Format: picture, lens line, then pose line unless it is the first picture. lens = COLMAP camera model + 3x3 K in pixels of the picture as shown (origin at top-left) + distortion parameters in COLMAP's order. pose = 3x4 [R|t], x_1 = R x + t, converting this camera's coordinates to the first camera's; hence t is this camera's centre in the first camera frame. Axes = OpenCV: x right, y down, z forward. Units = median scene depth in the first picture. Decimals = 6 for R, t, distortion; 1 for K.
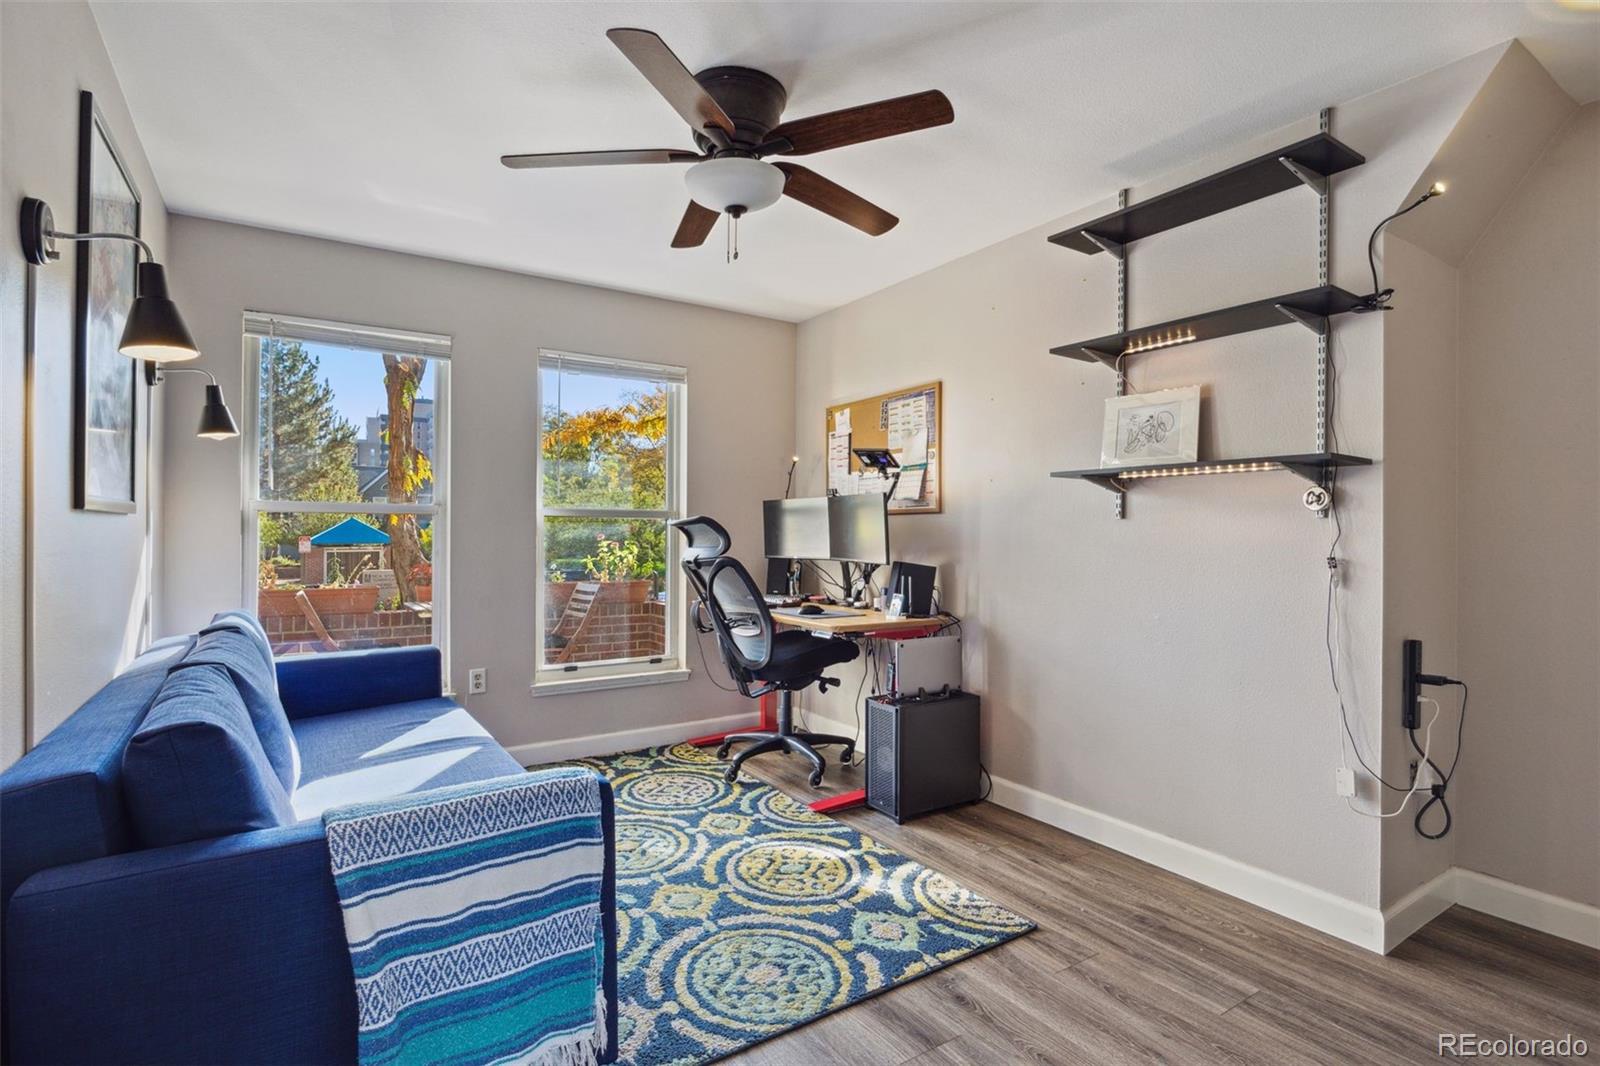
lens RADIAL K [[784.8, 0, 828.7], [0, 784.8, 530.7], [0, 0, 1]] dist [-0.001829, 0.000531]
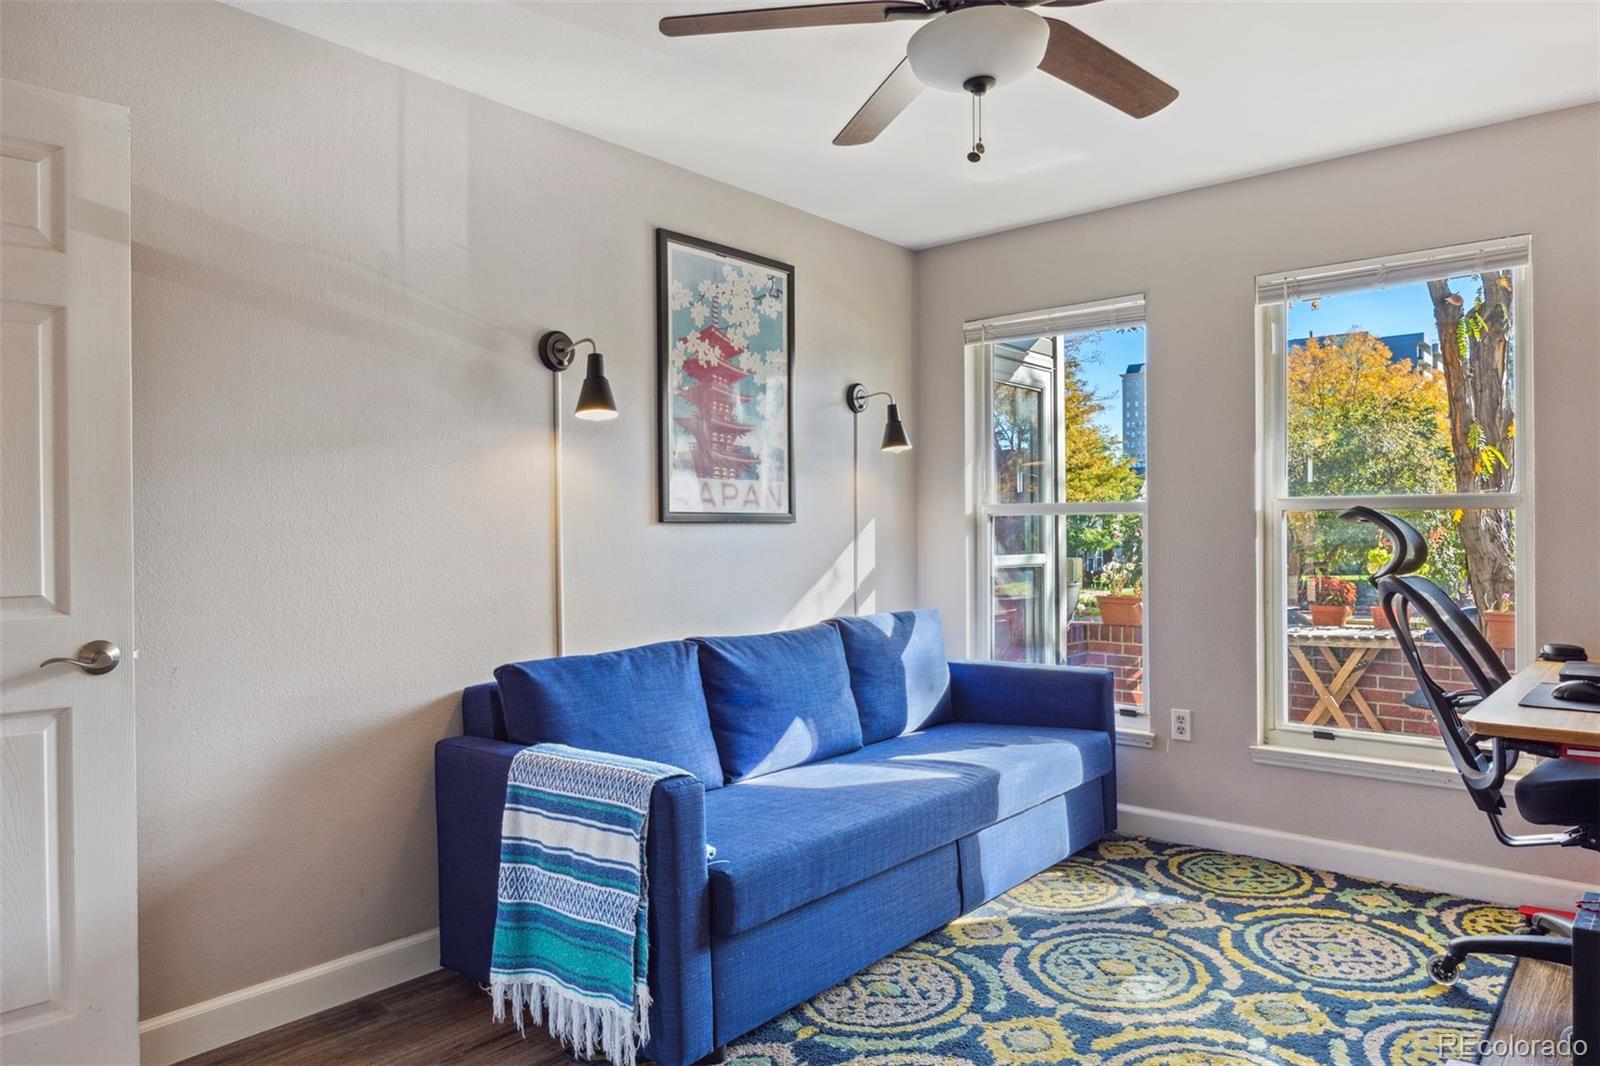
lens RADIAL K [[1061.4, 0, 804.7], [0, 1061.4, 532.7], [0, 0, 1]] dist [0.000267, 0.001735]
pose [[0.259542, -0.007299, -0.965704, 0.539930], [0.011034, 0.999929, -0.004592, 0.001158], [0.965669, -0.009464, 0.259604, 0.411274]]
